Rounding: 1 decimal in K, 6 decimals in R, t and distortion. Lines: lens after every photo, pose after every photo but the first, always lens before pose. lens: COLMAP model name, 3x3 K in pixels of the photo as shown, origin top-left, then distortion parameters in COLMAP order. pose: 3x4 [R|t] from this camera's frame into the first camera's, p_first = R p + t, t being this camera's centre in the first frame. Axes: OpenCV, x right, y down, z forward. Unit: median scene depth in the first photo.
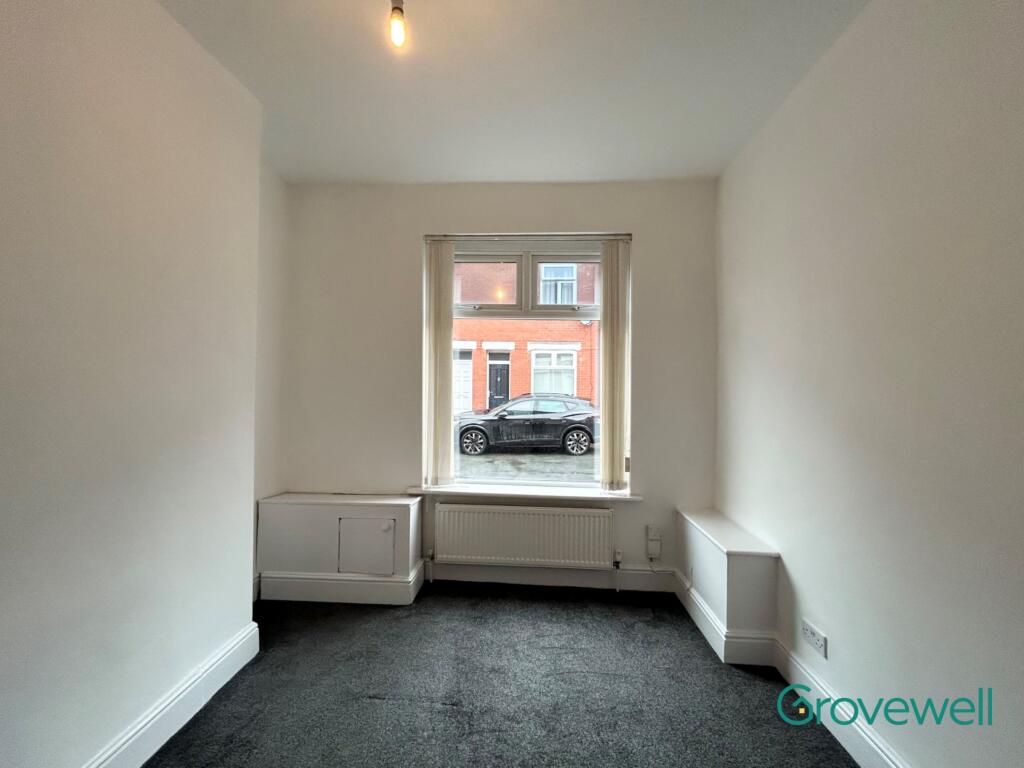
lens RADIAL K [[420.9, 0, 512.0], [0, 420.9, 384.0], [0, 0, 1]] dist [-0.001114, 0.000440]
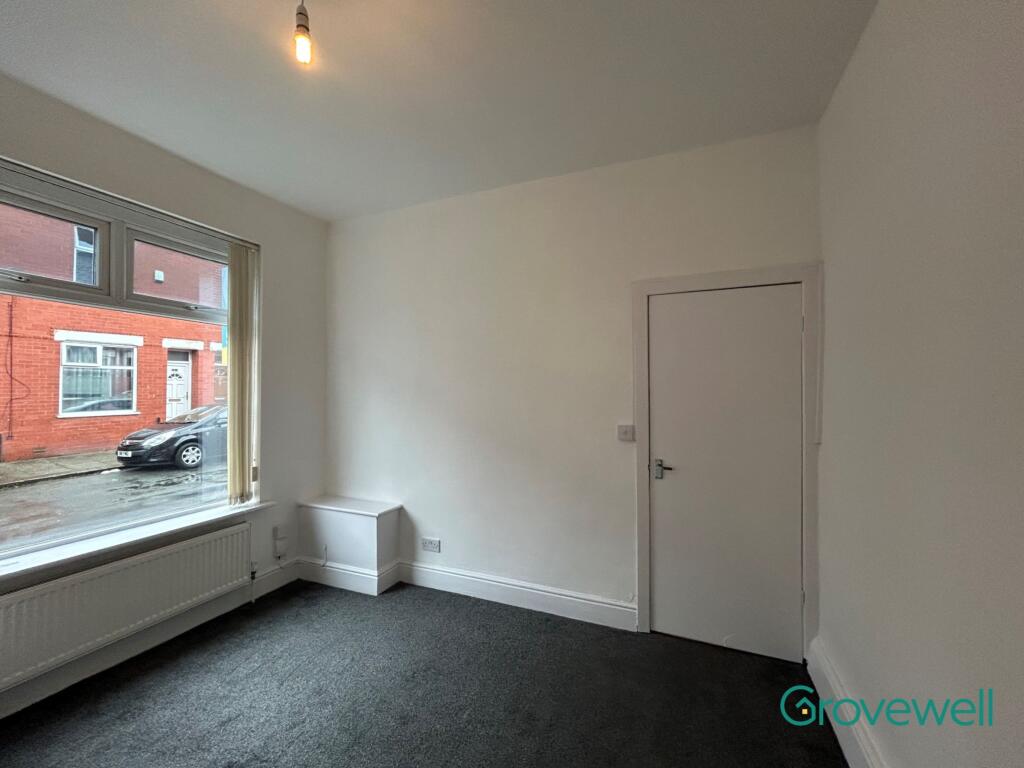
lens RADIAL K [[413.3, 0, 512.0], [0, 413.3, 384.0], [0, 0, 1]] dist [-0.002745, 0.000607]
pose [[0.329592, -0.000998, 0.944123, -0.468748], [-0.002398, 0.999995, 0.001894, -0.026958], [-0.944120, -0.002888, 0.329588, 0.100100]]
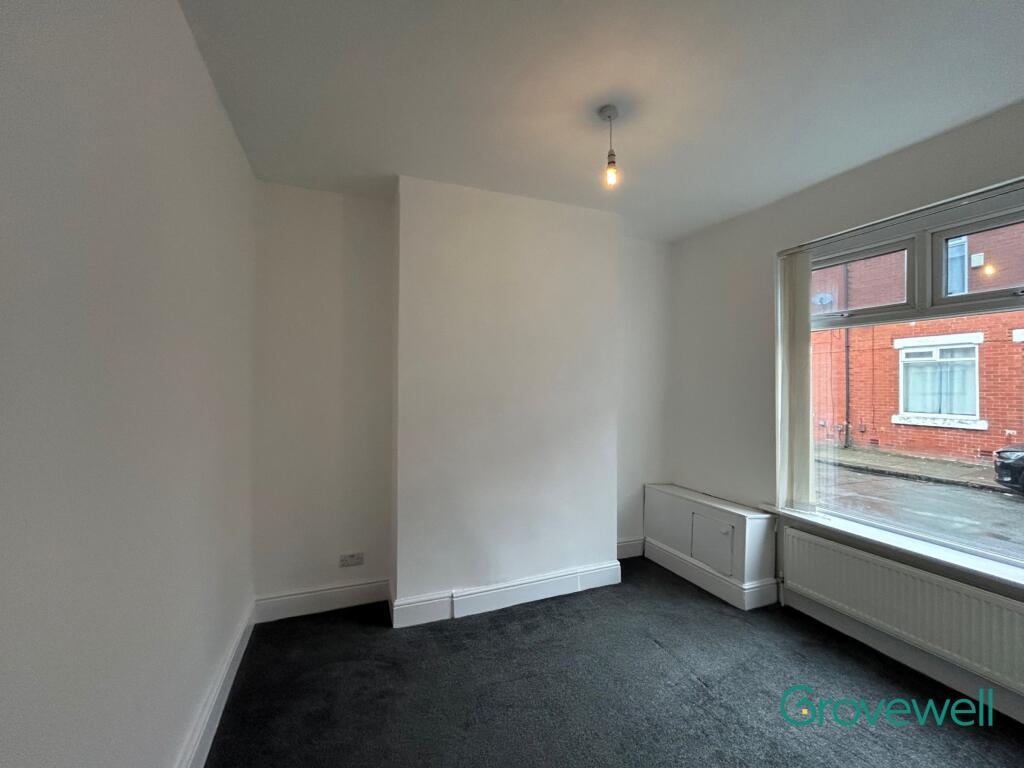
lens RADIAL K [[413.3, 0, 512.0], [0, 413.3, 384.0], [0, 0, 1]] dist [-0.002745, 0.000607]
pose [[0.435602, -0.014486, -0.900023, 0.412908], [-0.003850, 0.999831, -0.017956, -0.024415], [0.900131, 0.011287, 0.435473, 0.013162]]
